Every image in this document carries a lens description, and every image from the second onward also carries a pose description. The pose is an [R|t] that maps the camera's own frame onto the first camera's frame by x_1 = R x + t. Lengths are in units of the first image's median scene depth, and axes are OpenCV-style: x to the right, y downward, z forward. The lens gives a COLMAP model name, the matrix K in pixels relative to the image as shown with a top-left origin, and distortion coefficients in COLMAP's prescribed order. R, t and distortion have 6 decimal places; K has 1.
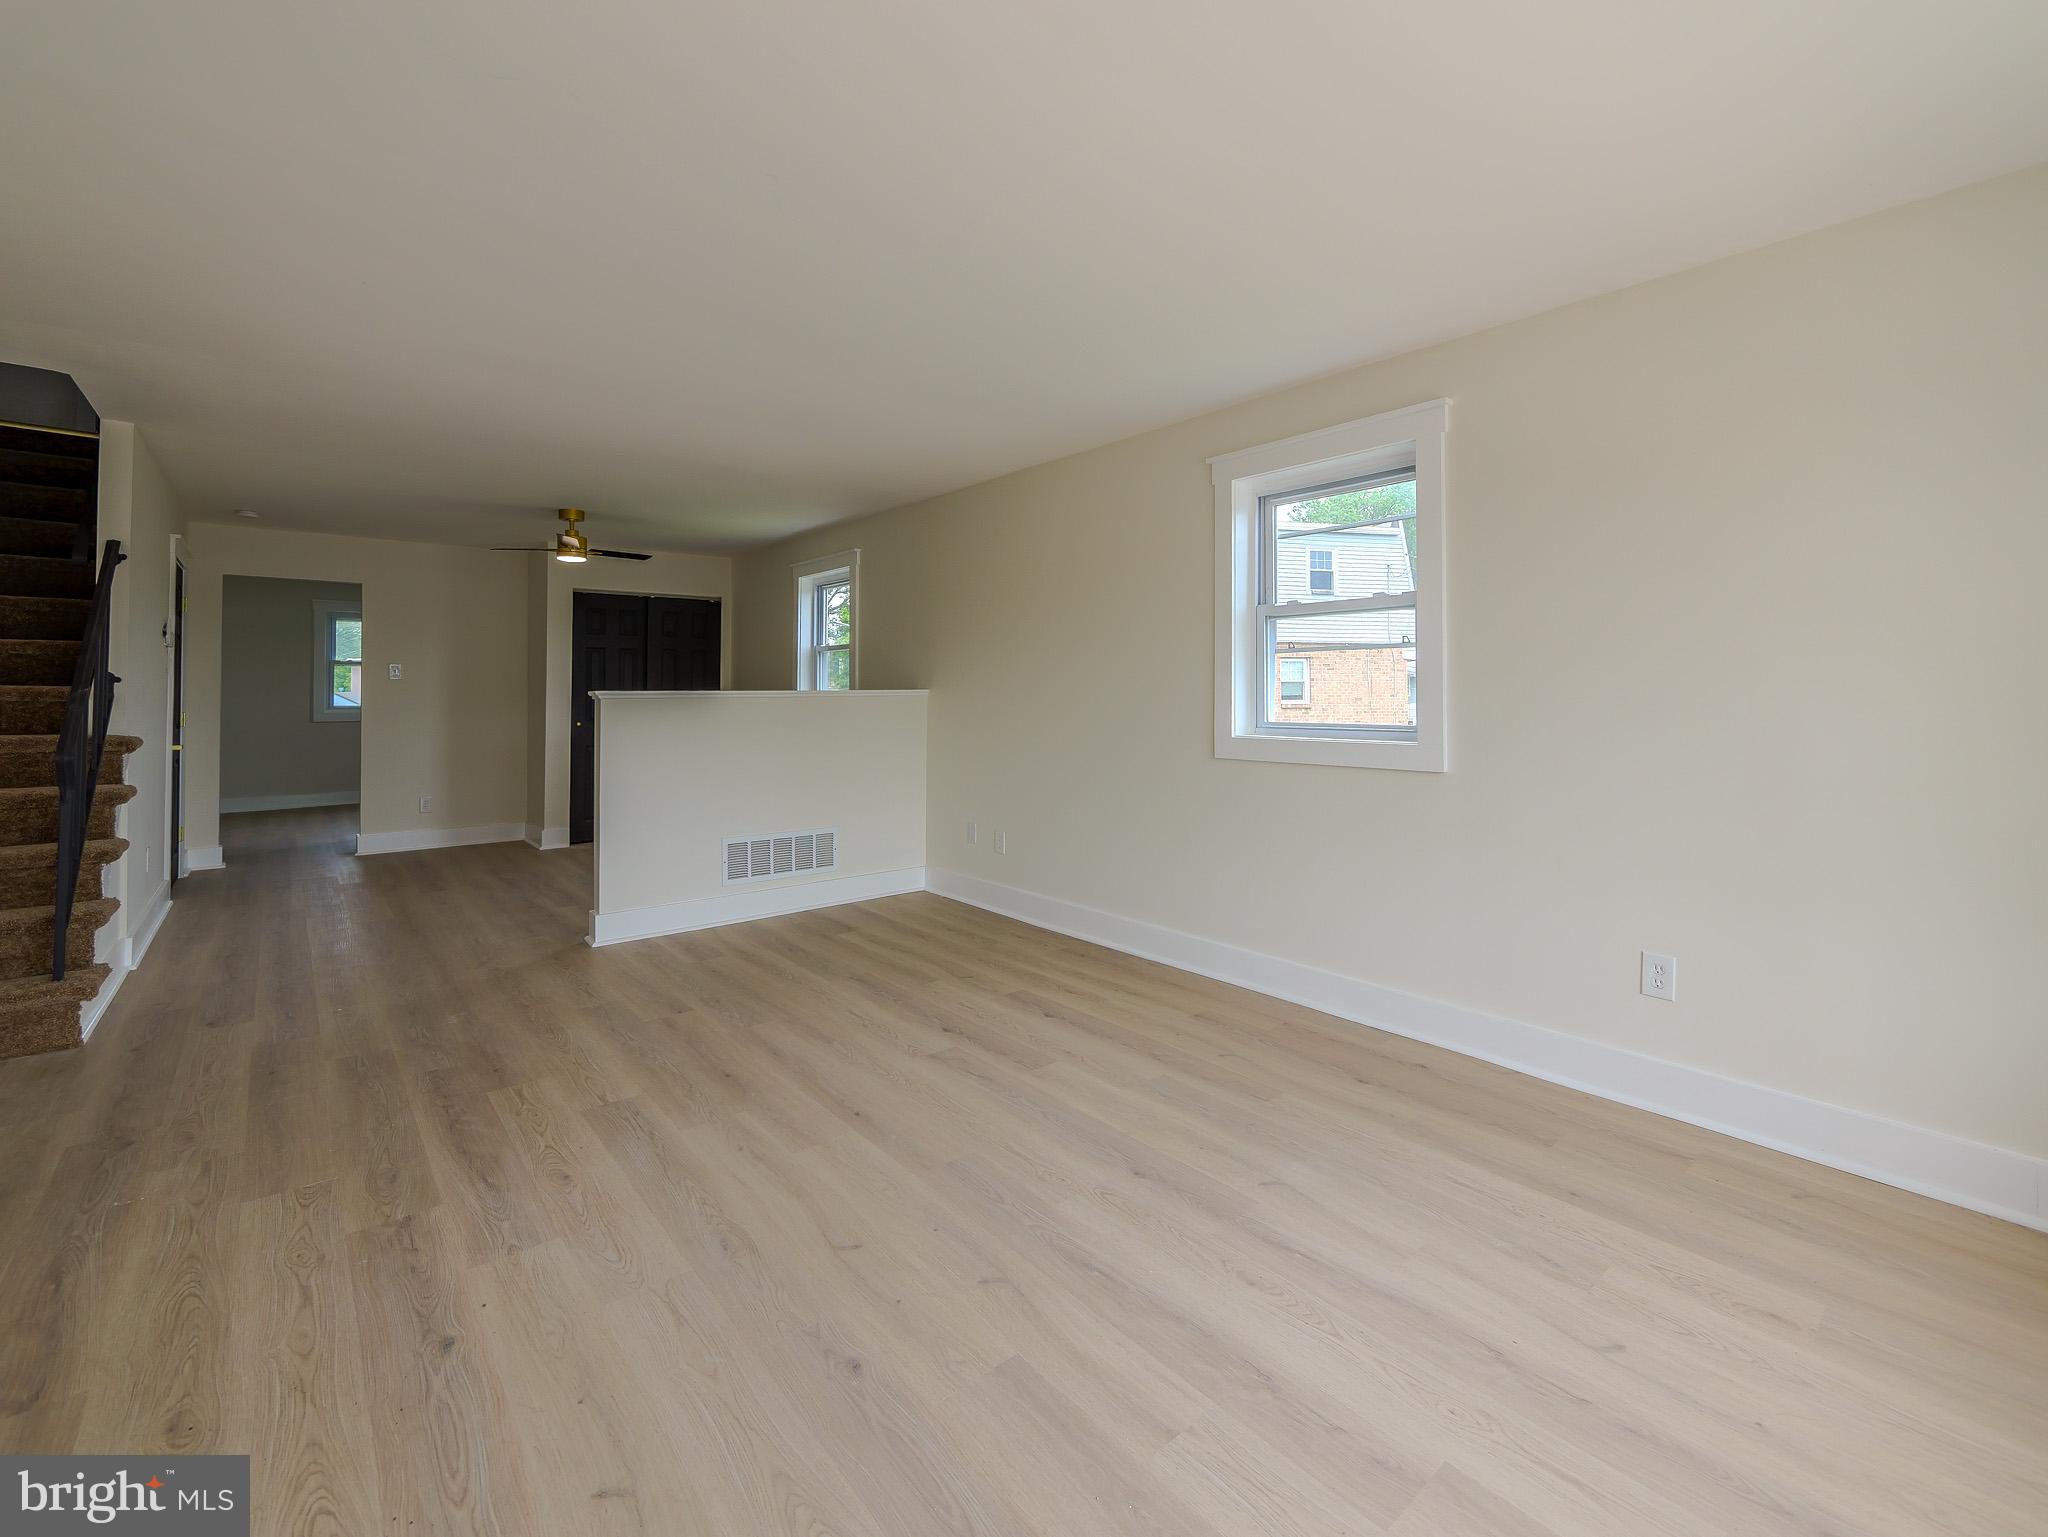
lens RADIAL K [[887.8, 0, 1031.3], [0, 887.8, 681.0], [0, 0, 1]] dist [-0.002332, 0.000060]
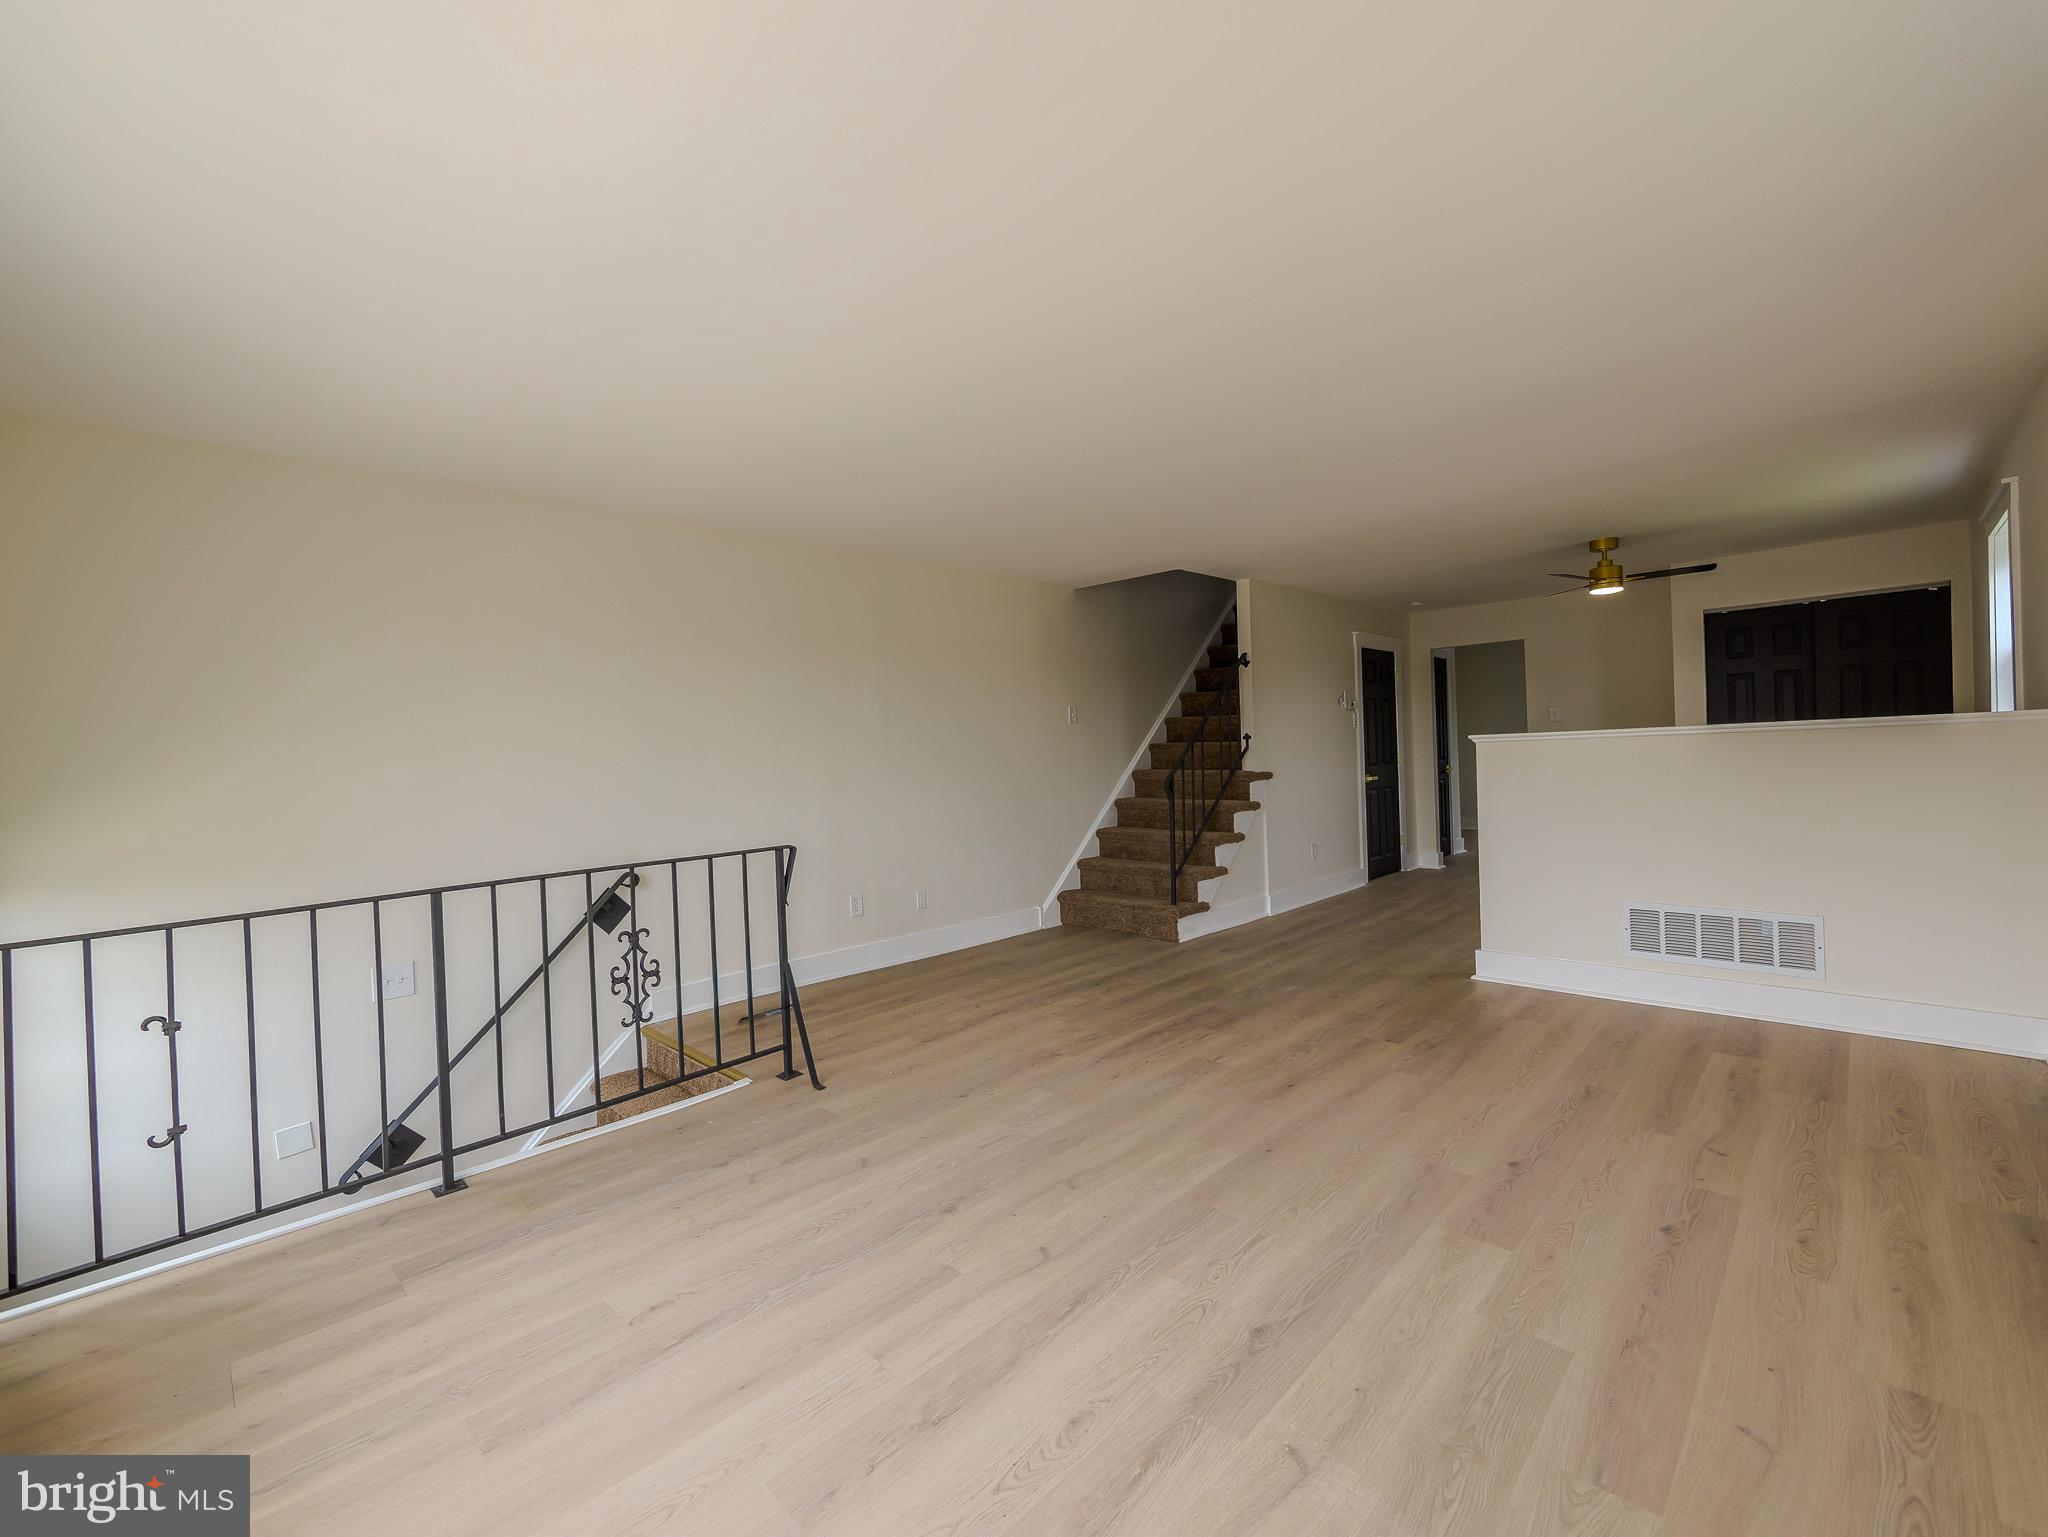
lens RADIAL K [[839.8, 0, 996.8], [0, 839.8, 751.8], [0, 0, 1]] dist [-0.009071, -0.000207]
pose [[0.083295, -0.006389, -0.996504, 0.678306], [0.052578, 0.998615, -0.002007, 0.005906], [0.995137, -0.052227, 0.083516, 0.559953]]
